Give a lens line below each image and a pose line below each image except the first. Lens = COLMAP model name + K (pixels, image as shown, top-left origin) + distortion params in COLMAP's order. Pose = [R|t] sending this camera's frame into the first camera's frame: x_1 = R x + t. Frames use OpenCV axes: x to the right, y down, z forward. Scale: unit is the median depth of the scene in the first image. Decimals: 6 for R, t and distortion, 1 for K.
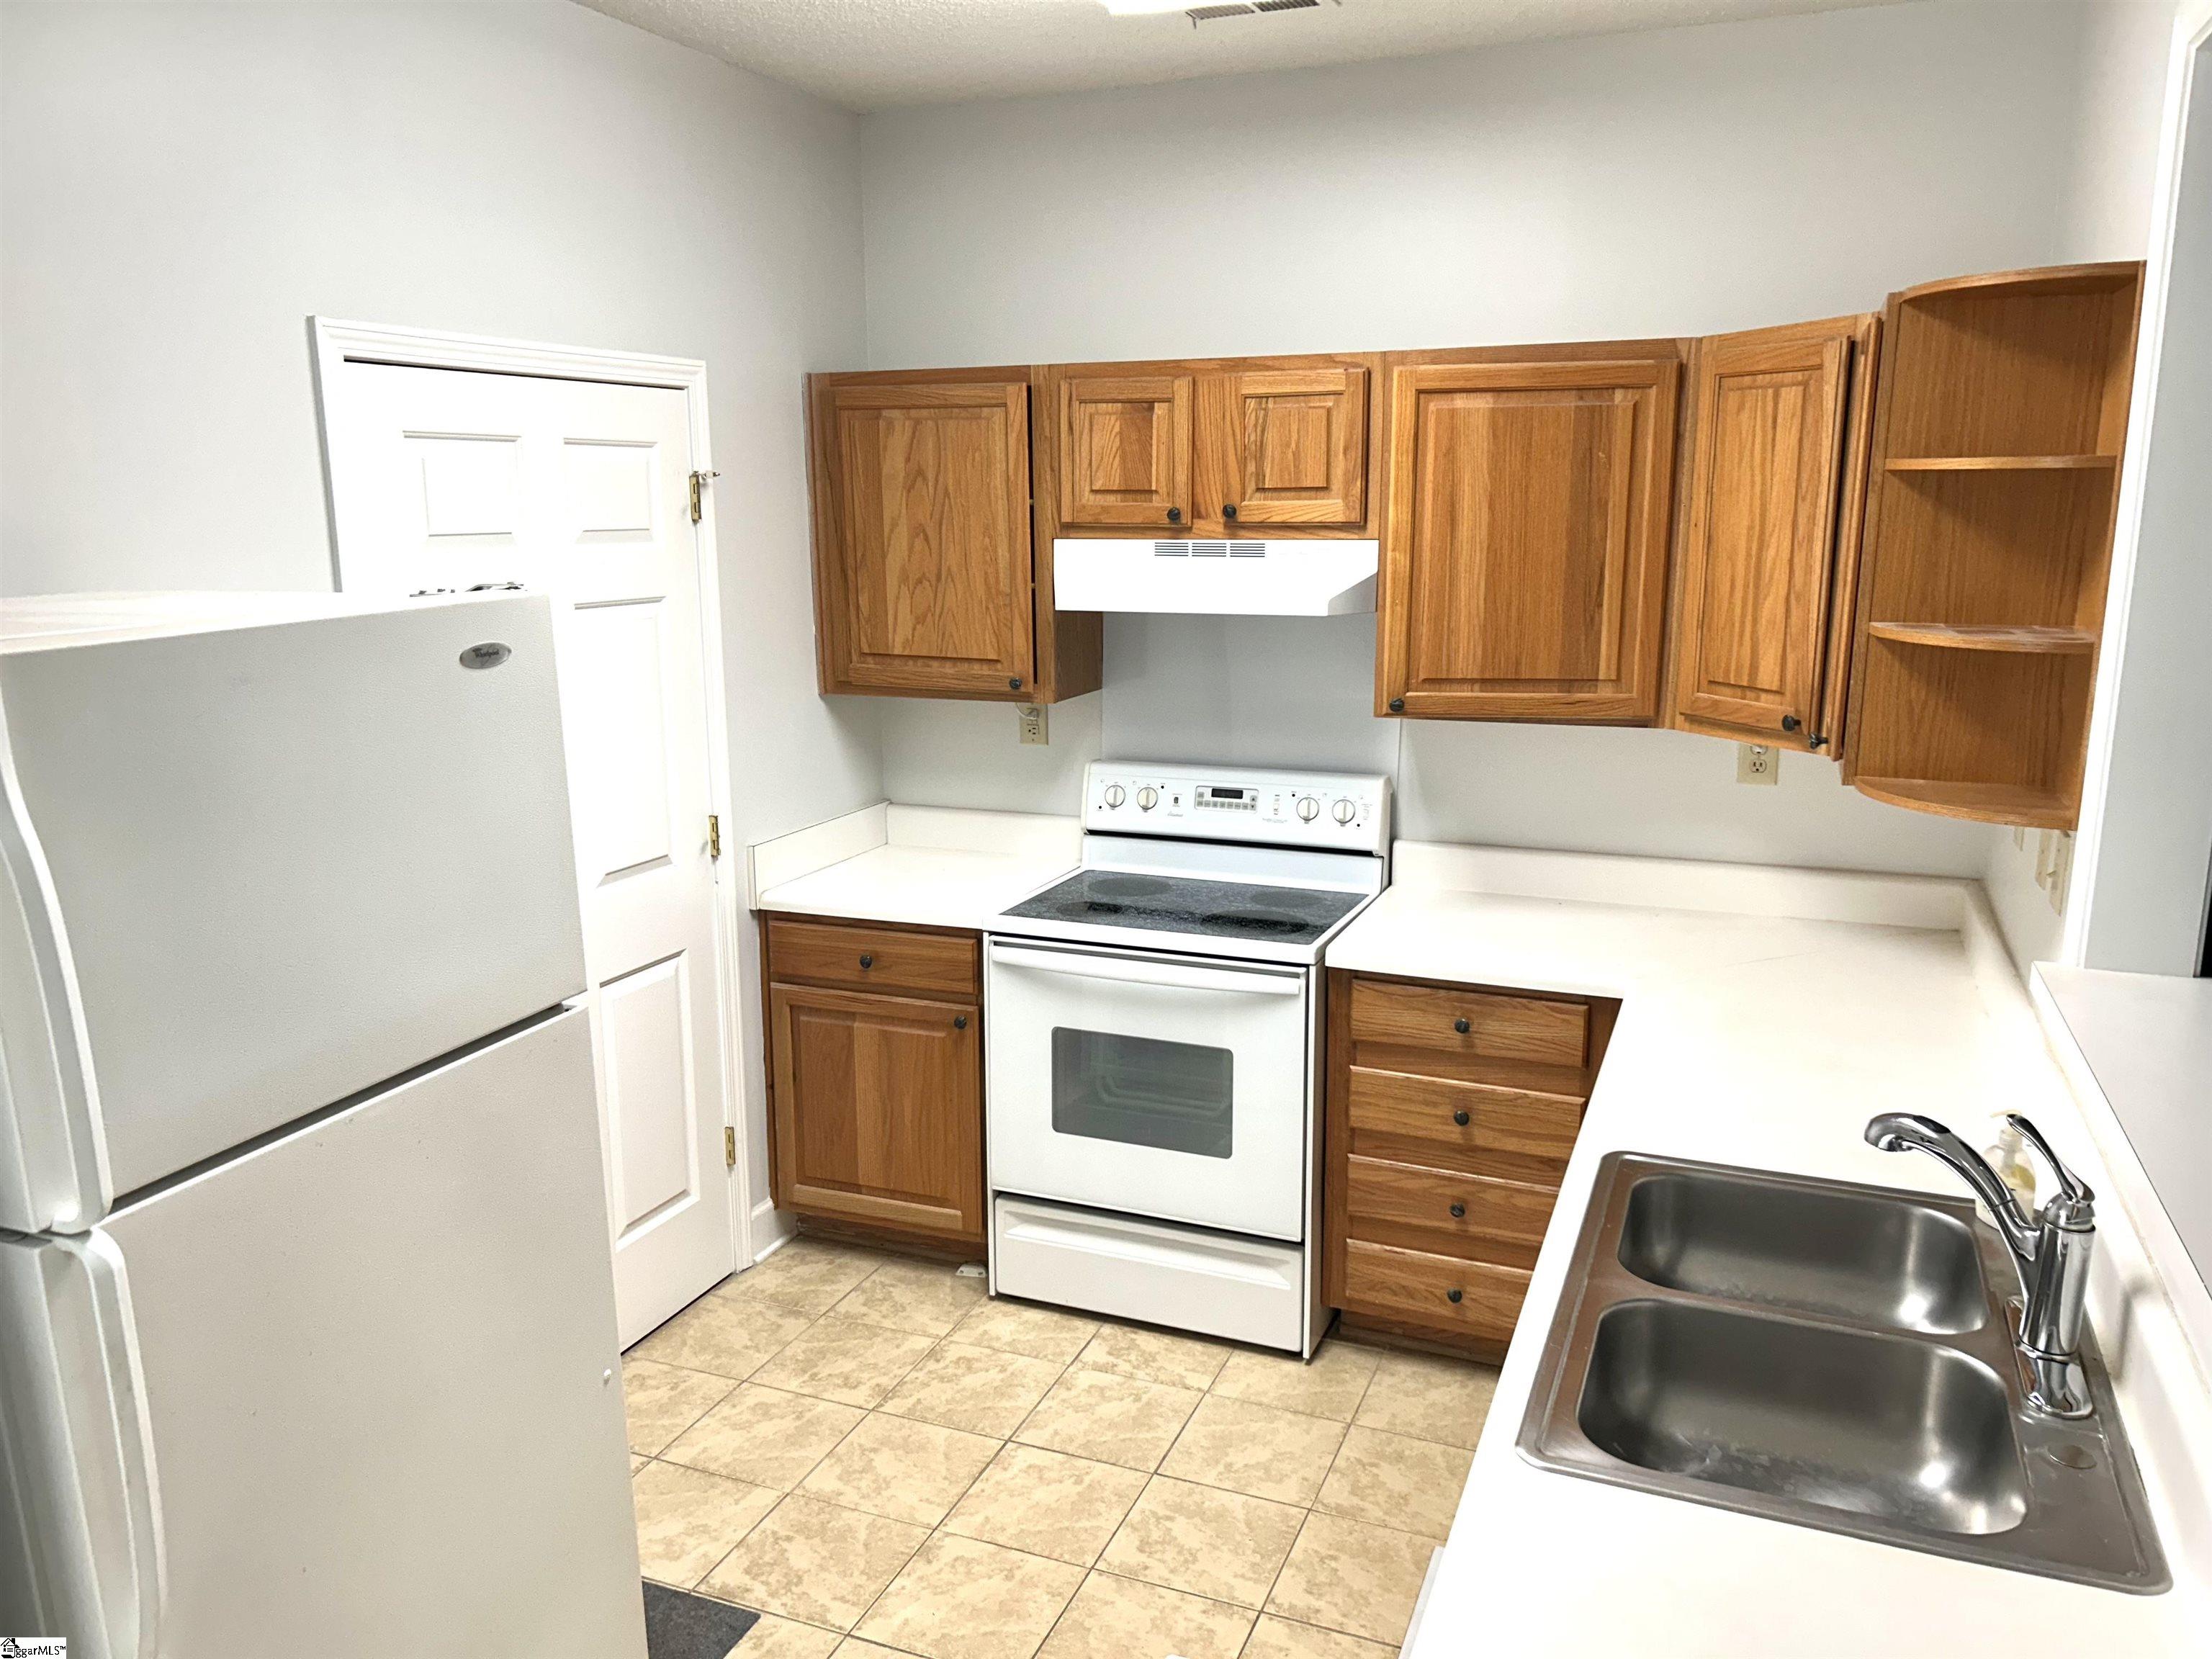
lens RADIAL K [[1659.9, 0, 1091.0], [0, 1659.9, 837.3], [0, 0, 1]] dist [0.092069, -0.117277]
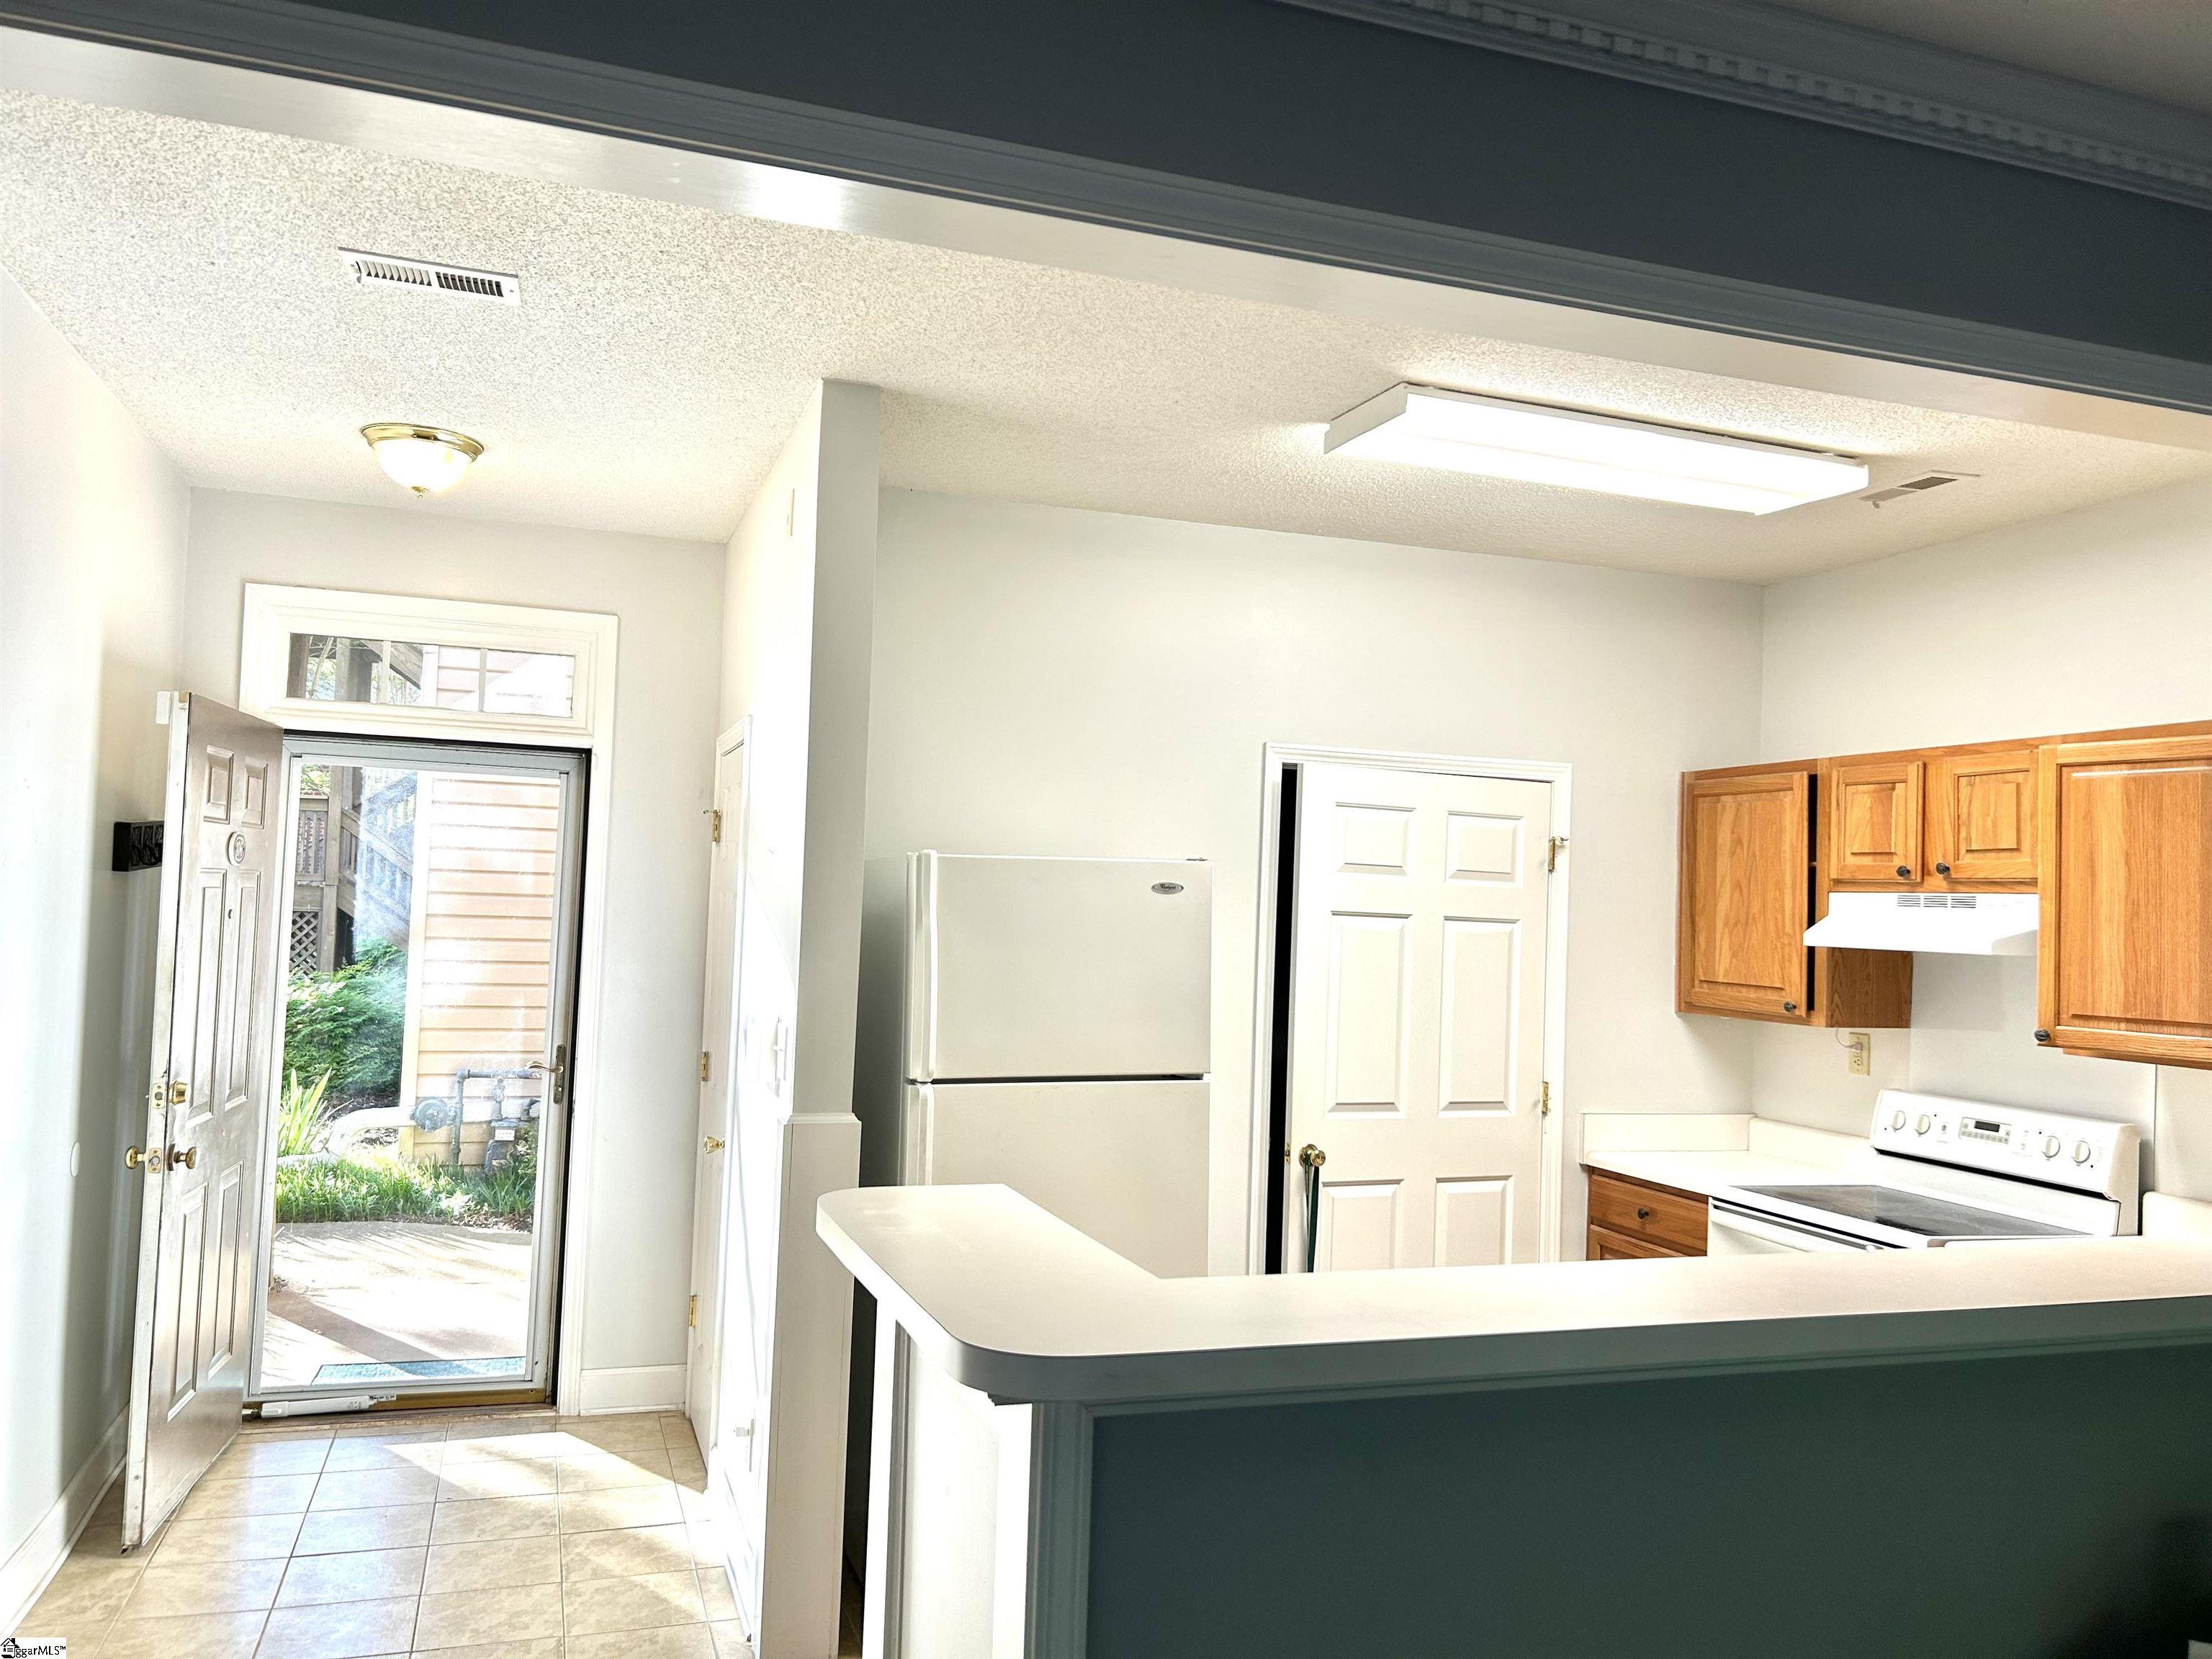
lens RADIAL K [[1659.9, 0, 1091.0], [0, 1659.9, 837.3], [0, 0, 1]] dist [0.092069, -0.117277]
pose [[0.654593, 0.000360, -0.755981, 0.573136], [-0.195111, 0.966201, -0.168484, 0.098340], [0.730369, 0.257789, 0.632539, -0.194104]]
